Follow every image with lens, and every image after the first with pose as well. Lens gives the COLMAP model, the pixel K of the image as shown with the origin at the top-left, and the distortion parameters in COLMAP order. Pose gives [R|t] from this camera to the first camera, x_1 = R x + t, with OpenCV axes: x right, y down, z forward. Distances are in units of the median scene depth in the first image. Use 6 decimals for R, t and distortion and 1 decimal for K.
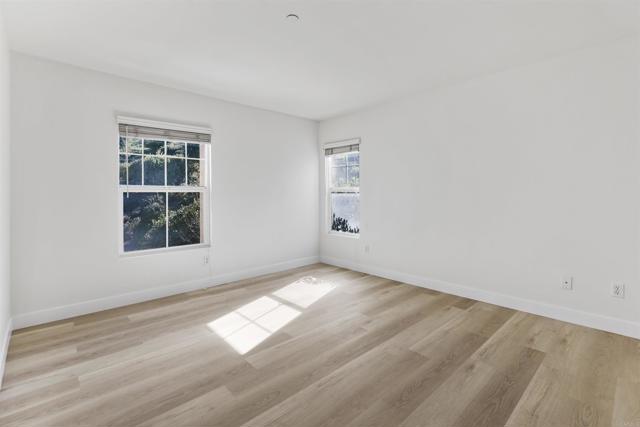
lens RADIAL K [[294.2, 0, 322.3], [0, 294.2, 199.1], [0, 0, 1]] dist [-0.002076, -0.000214]
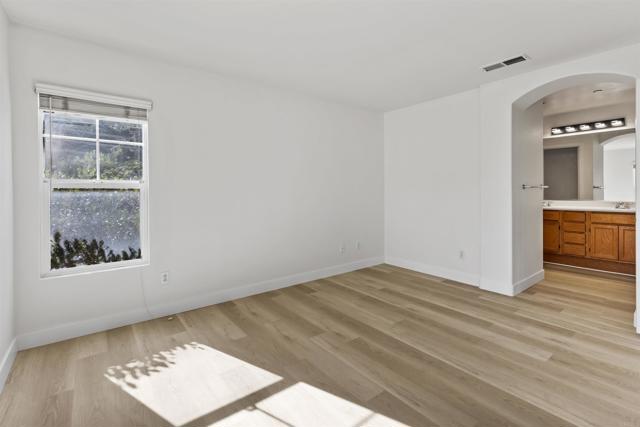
lens RADIAL K [[298.9, 0, 319.7], [0, 298.9, 194.8], [0, 0, 1]] dist [0.012350, -0.000384]
pose [[0.092976, -0.012831, 0.995586, -0.781334], [0.019228, 0.999754, 0.011089, -0.020387], [-0.995483, 0.018112, 0.093199, 1.000127]]
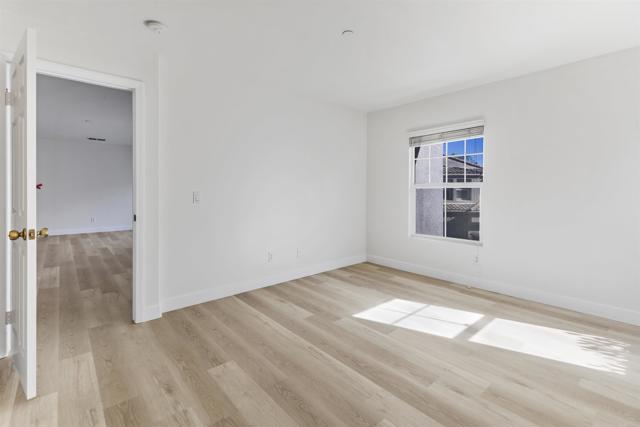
lens RADIAL K [[298.9, 0, 319.7], [0, 298.9, 194.8], [0, 0, 1]] dist [0.012350, -0.000384]
pose [[-0.032888, 0.021843, -0.999220, 0.842902], [-0.016387, 0.999615, 0.022391, -0.019862], [0.999325, 0.017110, -0.032518, 0.739275]]
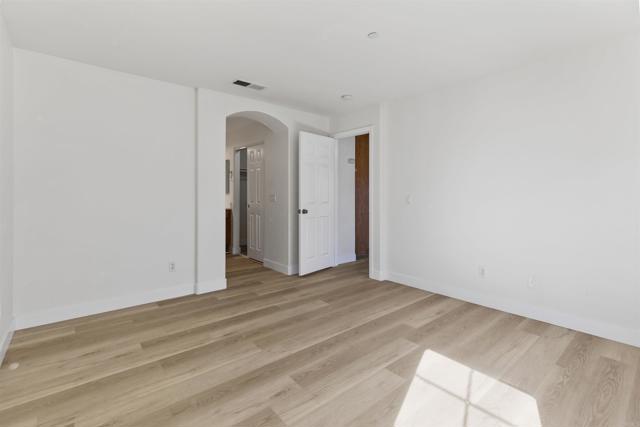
lens RADIAL K [[298.9, 0, 319.7], [0, 298.9, 194.8], [0, 0, 1]] dist [0.012350, -0.000384]
pose [[-0.998401, 0.004364, 0.056361, 0.032984], [0.005480, 0.999792, 0.019666, -0.031182], [-0.056263, 0.019944, -0.998217, 1.705106]]
